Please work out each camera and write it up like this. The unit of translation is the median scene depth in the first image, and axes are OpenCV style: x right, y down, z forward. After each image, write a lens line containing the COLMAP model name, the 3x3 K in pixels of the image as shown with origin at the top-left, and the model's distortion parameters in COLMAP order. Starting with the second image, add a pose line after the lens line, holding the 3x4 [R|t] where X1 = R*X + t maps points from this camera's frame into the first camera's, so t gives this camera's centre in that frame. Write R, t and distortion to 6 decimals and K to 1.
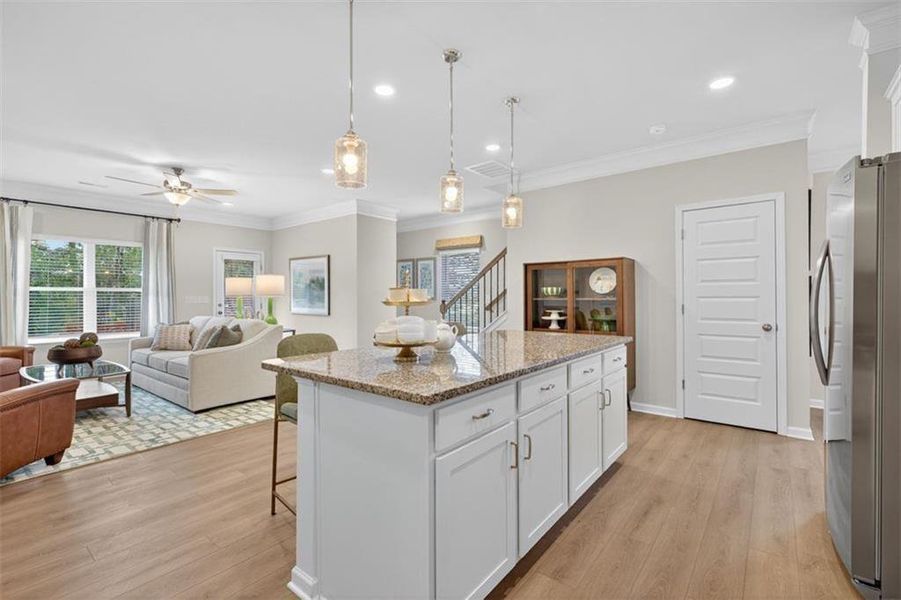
lens RADIAL K [[402.4, 0, 449.5], [0, 402.4, 295.5], [0, 0, 1]] dist [0.004635, 0.000421]
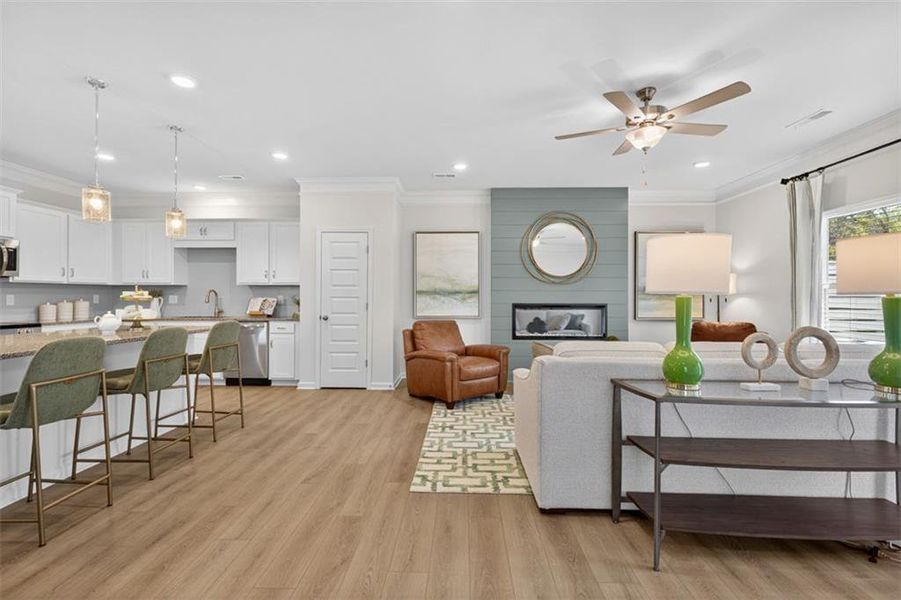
lens RADIAL K [[396.8, 0, 449.0], [0, 396.8, 293.9], [0, 0, 1]] dist [0.004501, 0.000112]
pose [[-0.802176, -0.004777, -0.597069, -0.065049], [0.000707, 0.999960, -0.008949, 0.005104], [0.597088, -0.007601, -0.802140, 1.310019]]
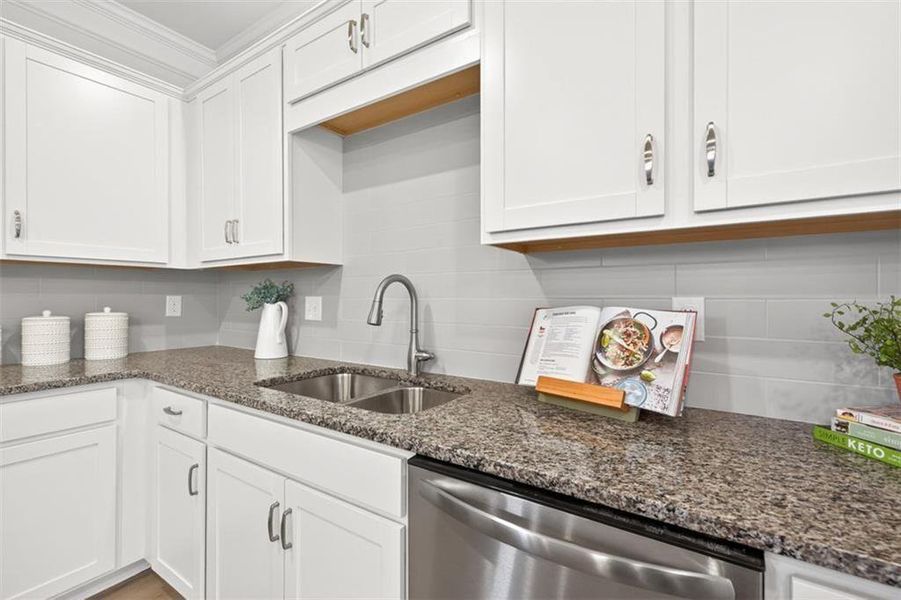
lens RADIAL K [[402.4, 0, 449.5], [0, 402.4, 295.5], [0, 0, 1]] dist [0.004635, 0.000421]
pose [[-0.996540, -0.001441, -0.083096, -0.222781], [-0.000996, 0.999985, -0.005391, -0.000903], [0.083103, -0.005289, -0.996527, 0.238021]]
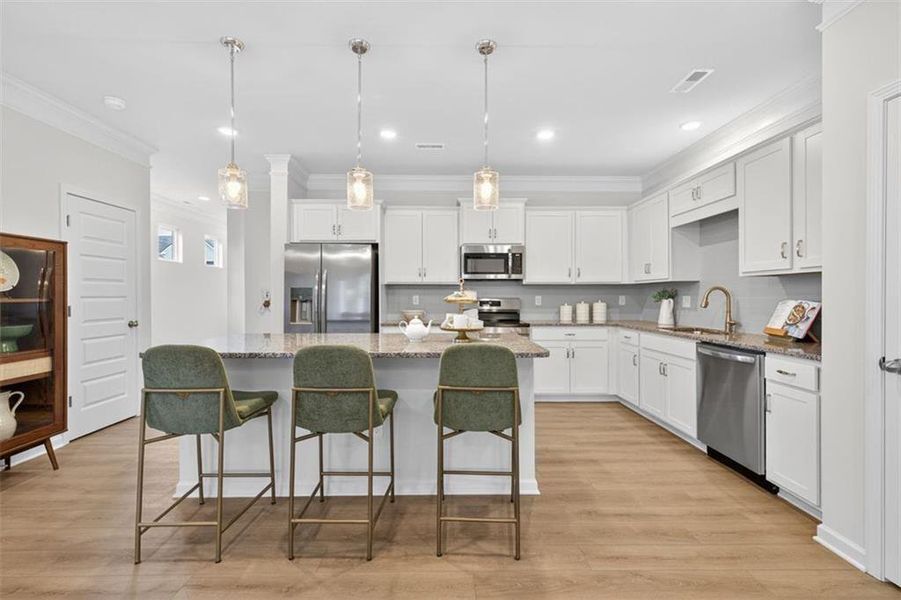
lens RADIAL K [[402.4, 0, 449.5], [0, 402.4, 295.5], [0, 0, 1]] dist [0.004635, 0.000421]
pose [[-0.643970, 0.000053, 0.765051, -0.456092], [-0.002850, 0.999993, -0.002467, 0.000335], [-0.765046, -0.003769, -0.643965, 0.767722]]
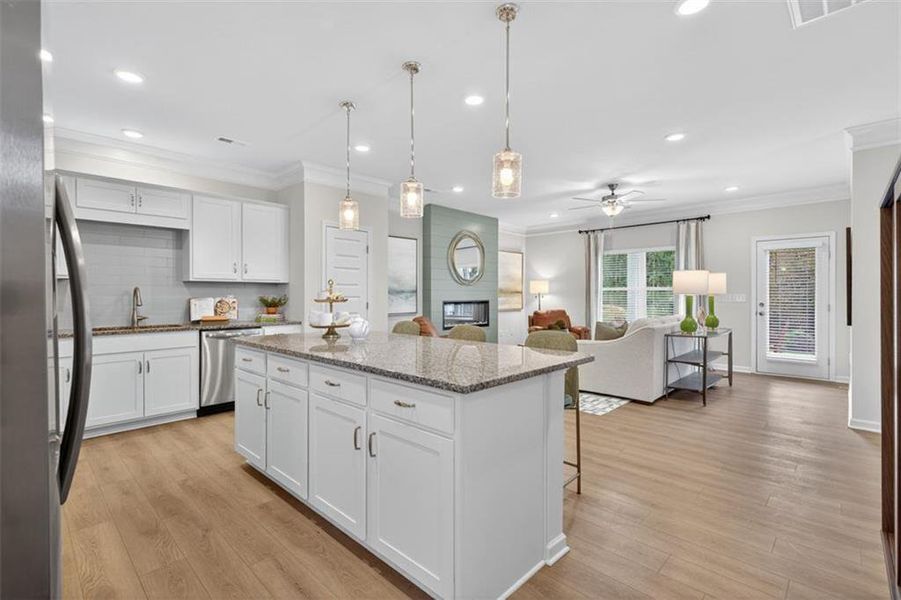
lens RADIAL K [[414.4, 0, 433.6], [0, 414.4, 295.4], [0, 0, 1]] dist [0.003731, 0.000230]
pose [[-0.108611, 0.004364, -0.994075, 0.568130], [0.004004, 0.999984, 0.003952, -0.002871], [0.994076, -0.003551, -0.108627, 0.618505]]
